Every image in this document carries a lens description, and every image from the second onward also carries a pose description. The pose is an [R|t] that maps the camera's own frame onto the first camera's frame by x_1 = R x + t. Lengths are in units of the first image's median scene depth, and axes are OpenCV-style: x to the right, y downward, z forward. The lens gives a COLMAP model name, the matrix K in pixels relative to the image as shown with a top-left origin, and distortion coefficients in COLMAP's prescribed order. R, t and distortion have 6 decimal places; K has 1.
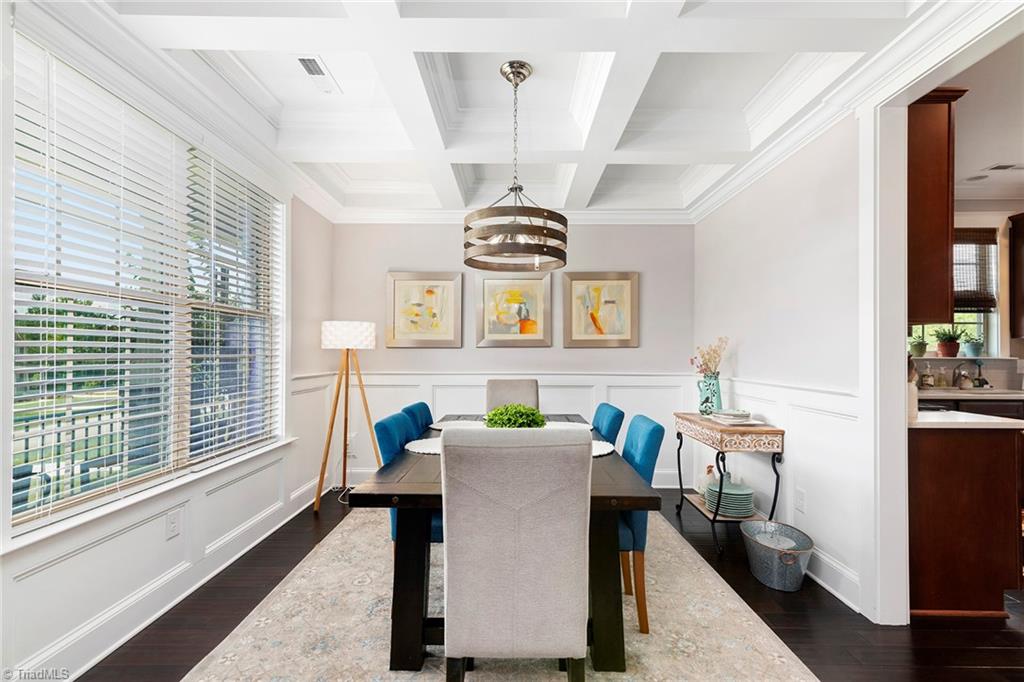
lens RADIAL K [[463.4, 0, 512.8], [0, 463.4, 347.6], [0, 0, 1]] dist [0.017013, -0.001033]
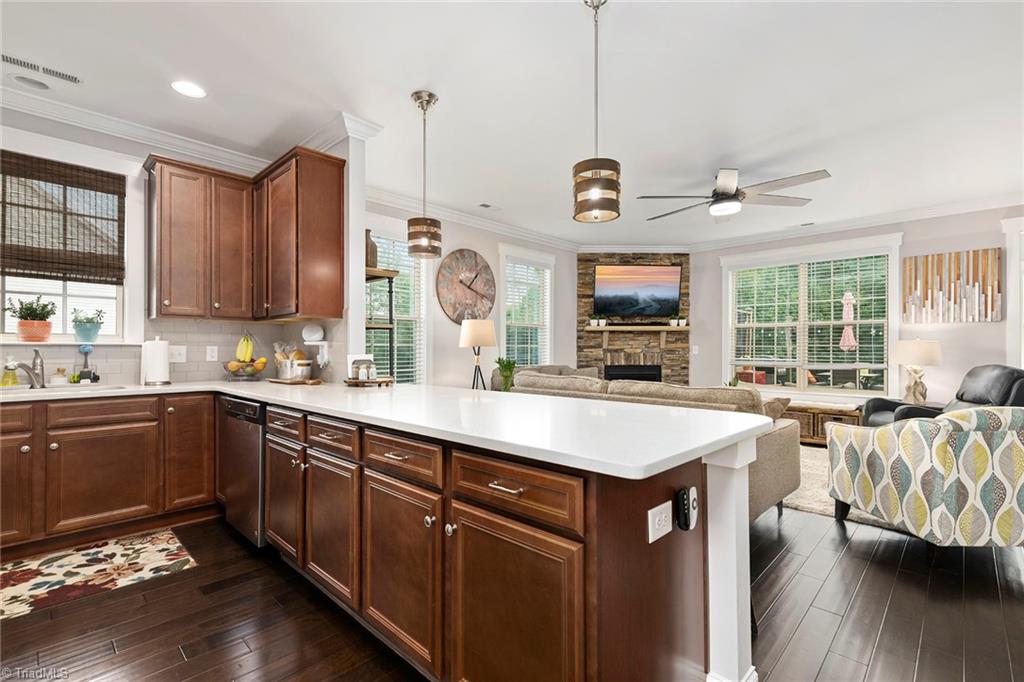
lens RADIAL K [[466.0, 0, 509.9], [0, 466.0, 346.3], [0, 0, 1]] dist [0.003551, 0.000126]
pose [[0.696661, -0.005868, 0.717377, 0.915110], [-0.007984, 0.999841, 0.015932, 0.010194], [-0.717357, -0.016827, 0.696503, 0.009295]]
